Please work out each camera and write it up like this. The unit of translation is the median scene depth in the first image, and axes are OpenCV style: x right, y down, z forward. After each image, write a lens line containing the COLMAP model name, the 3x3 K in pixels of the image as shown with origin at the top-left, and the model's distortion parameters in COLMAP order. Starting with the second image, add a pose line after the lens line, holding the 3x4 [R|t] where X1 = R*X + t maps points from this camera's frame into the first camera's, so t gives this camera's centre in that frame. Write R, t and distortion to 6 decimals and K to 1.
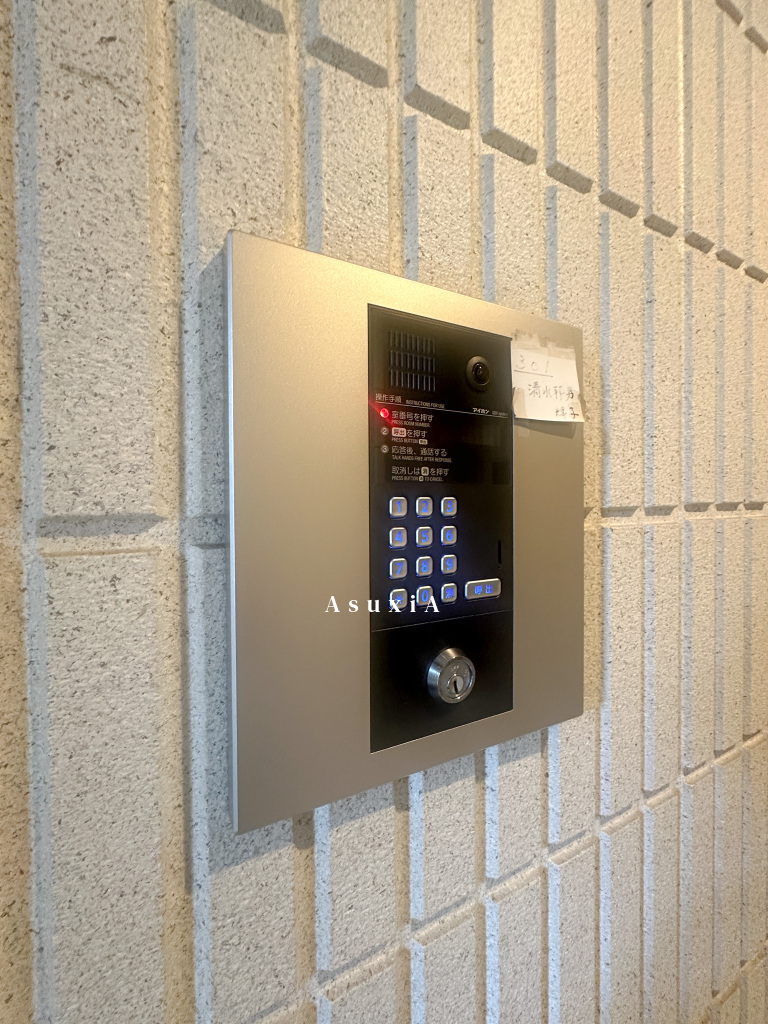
lens RADIAL K [[405.9, 0, 385.5], [0, 405.9, 510.9], [0, 0, 1]] dist [-0.004326, 0.000689]
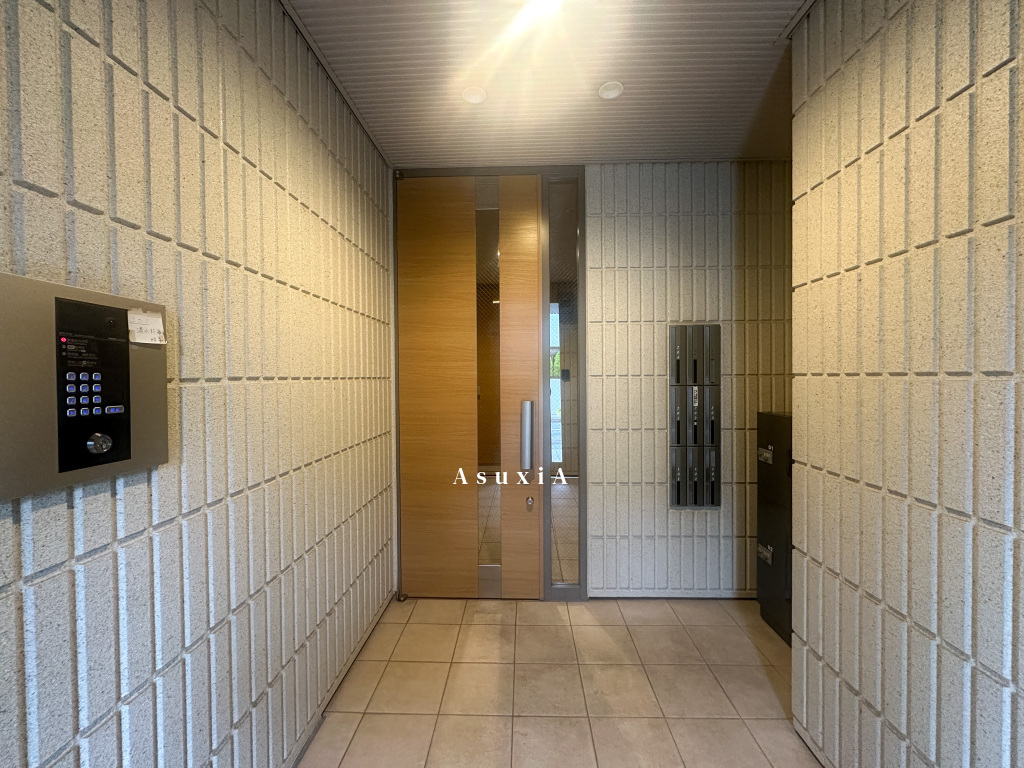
lens RADIAL K [[405.9, 0, 510.7], [0, 405.9, 383.8], [0, 0, 1]] dist [-0.004326, 0.000689]
pose [[0.485620, -0.008048, 0.874133, -0.674521], [0.016943, 0.999856, -0.000207, 0.067284], [-0.874006, 0.014911, 0.485687, -2.102826]]
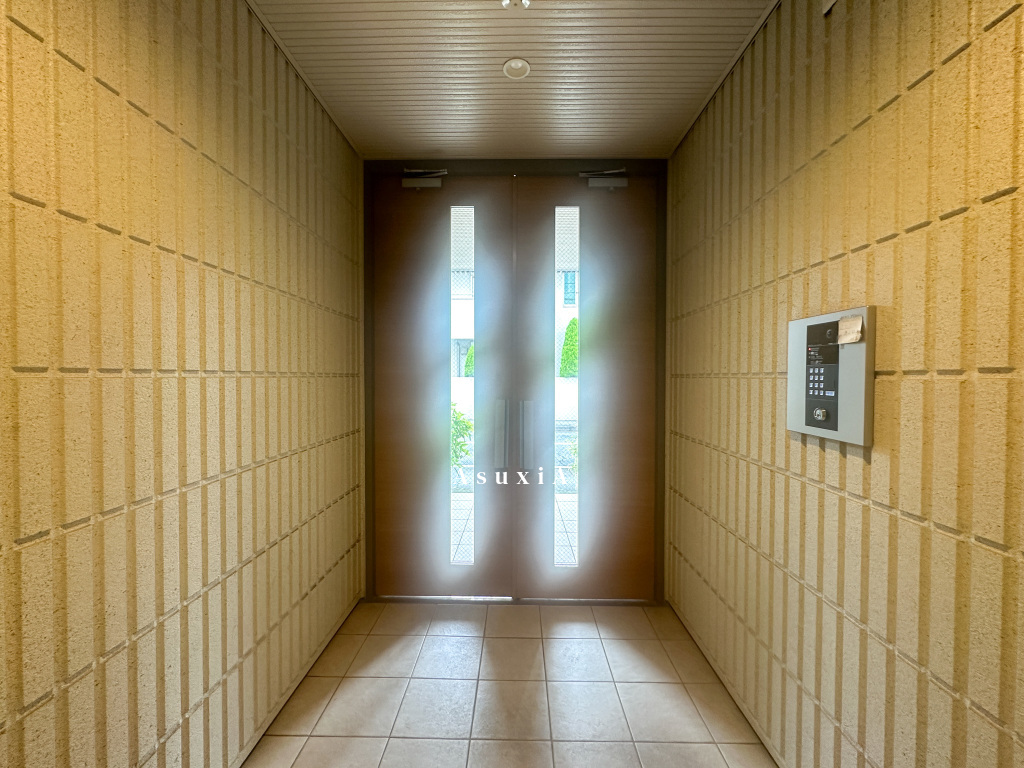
lens RADIAL K [[405.9, 0, 510.9], [0, 405.9, 381.2], [0, 0, 1]] dist [-0.004326, 0.000689]
pose [[-0.466503, 0.023220, -0.884215, 4.183314], [-0.011515, 0.999411, 0.032320, 0.000063], [0.884445, 0.025259, -0.465961, 0.159335]]
